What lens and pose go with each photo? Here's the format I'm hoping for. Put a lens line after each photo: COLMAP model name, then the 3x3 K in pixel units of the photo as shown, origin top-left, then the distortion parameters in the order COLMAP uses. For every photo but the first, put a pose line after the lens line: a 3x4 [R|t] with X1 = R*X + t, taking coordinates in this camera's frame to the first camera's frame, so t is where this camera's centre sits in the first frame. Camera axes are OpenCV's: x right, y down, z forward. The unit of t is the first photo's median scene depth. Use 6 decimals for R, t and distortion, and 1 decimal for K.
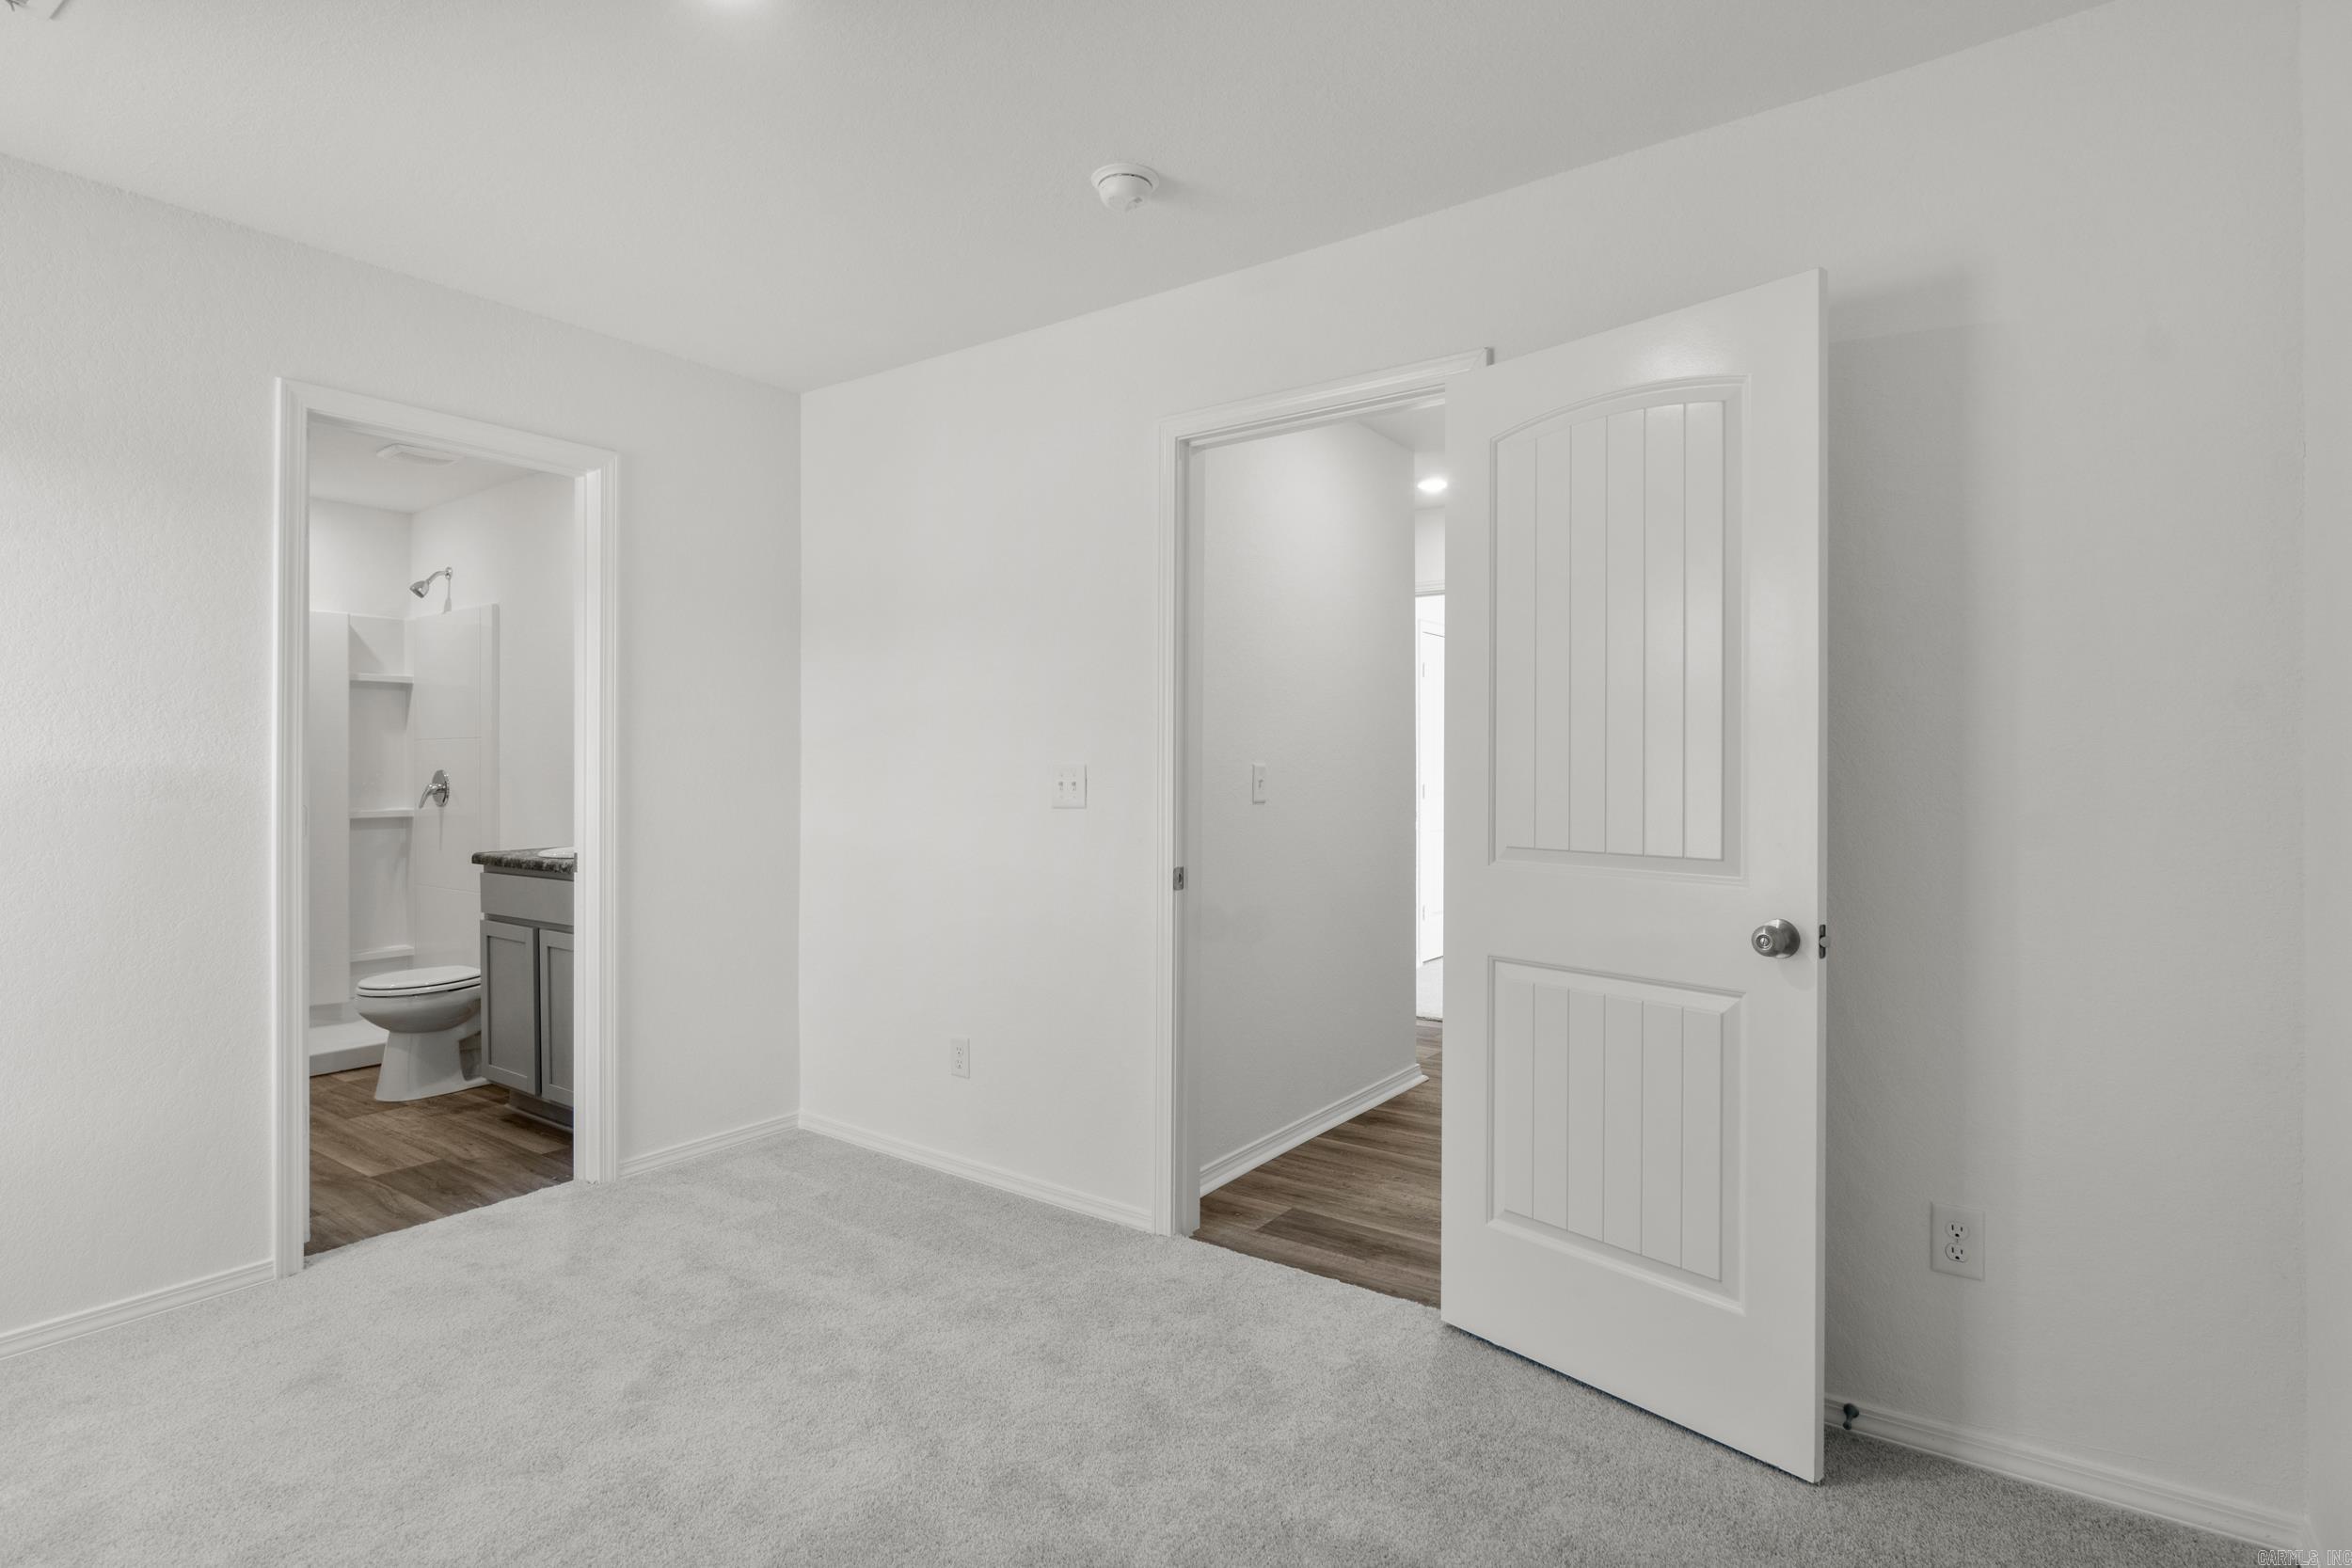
lens RADIAL K [[1186.5, 0, 1152.6], [0, 1186.5, 760.4], [0, 0, 1]] dist [-0.016063, 0.007464]
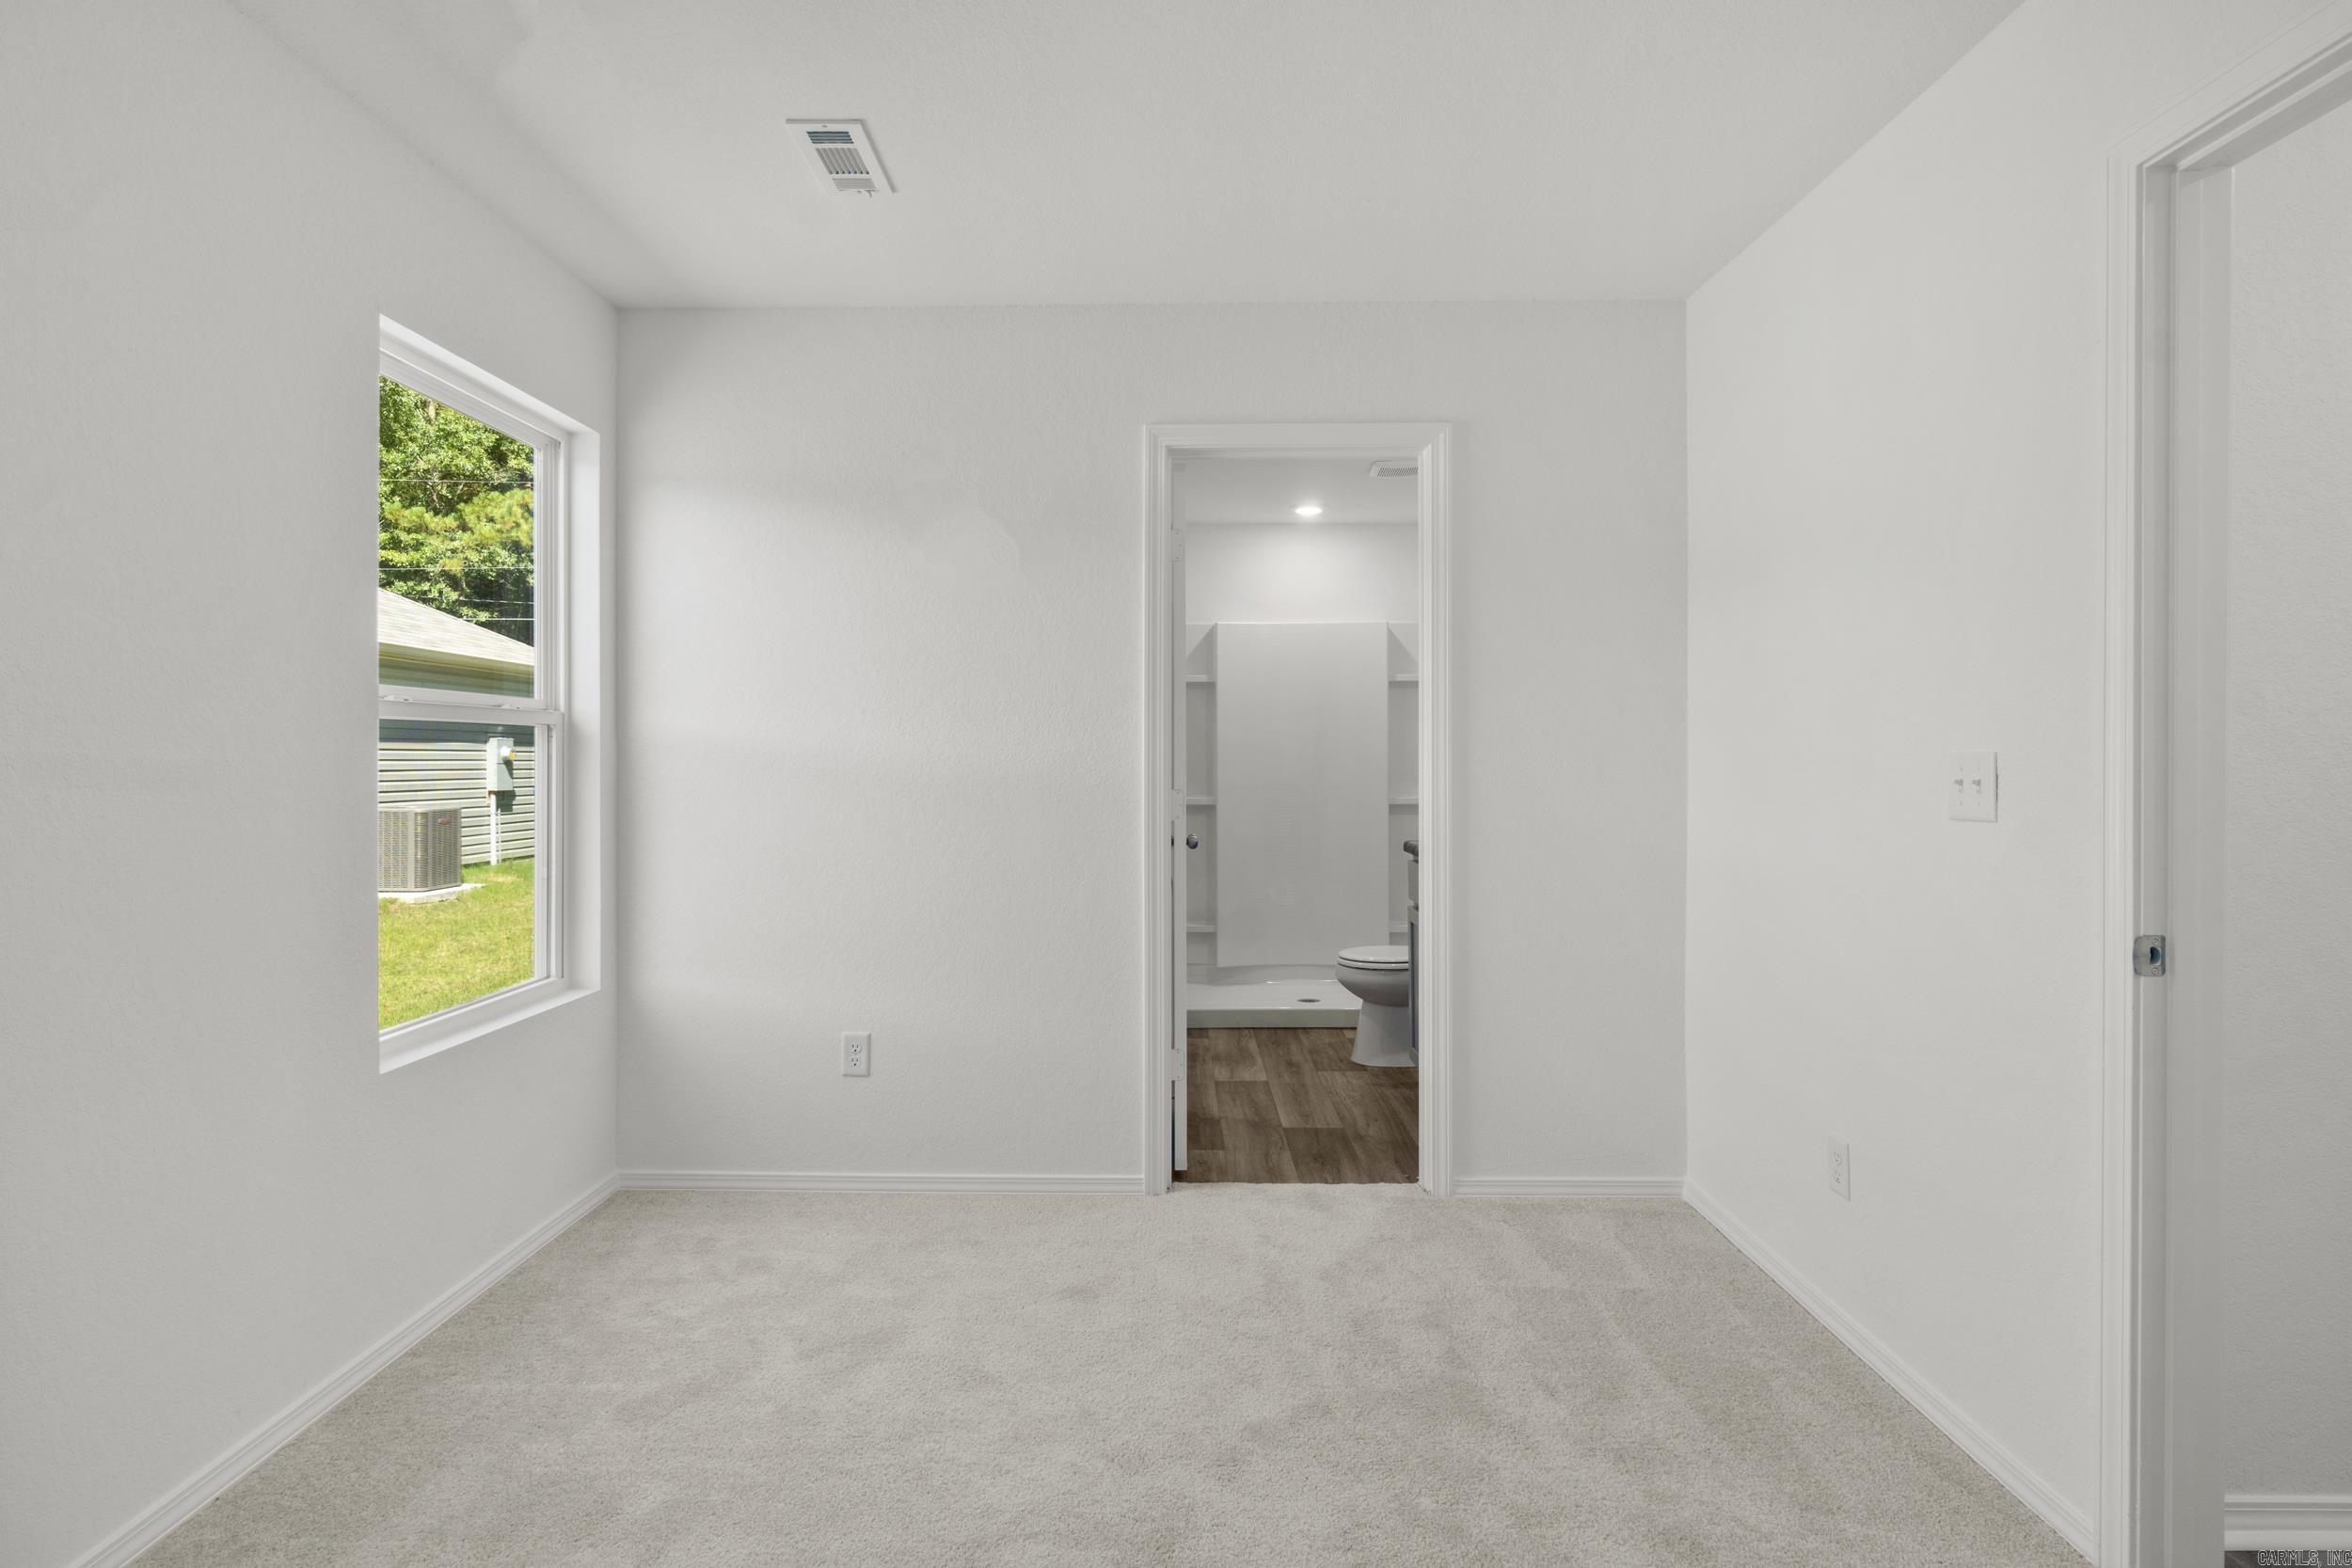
lens RADIAL K [[1186.5, 0, 1152.6], [0, 1186.5, 760.4], [0, 0, 1]] dist [-0.016063, 0.007464]
pose [[0.575570, -0.000250, -0.817752, 0.190235], [0.004543, 0.999985, 0.002892, 0.004088], [0.817740, -0.005380, 0.575563, 0.278275]]
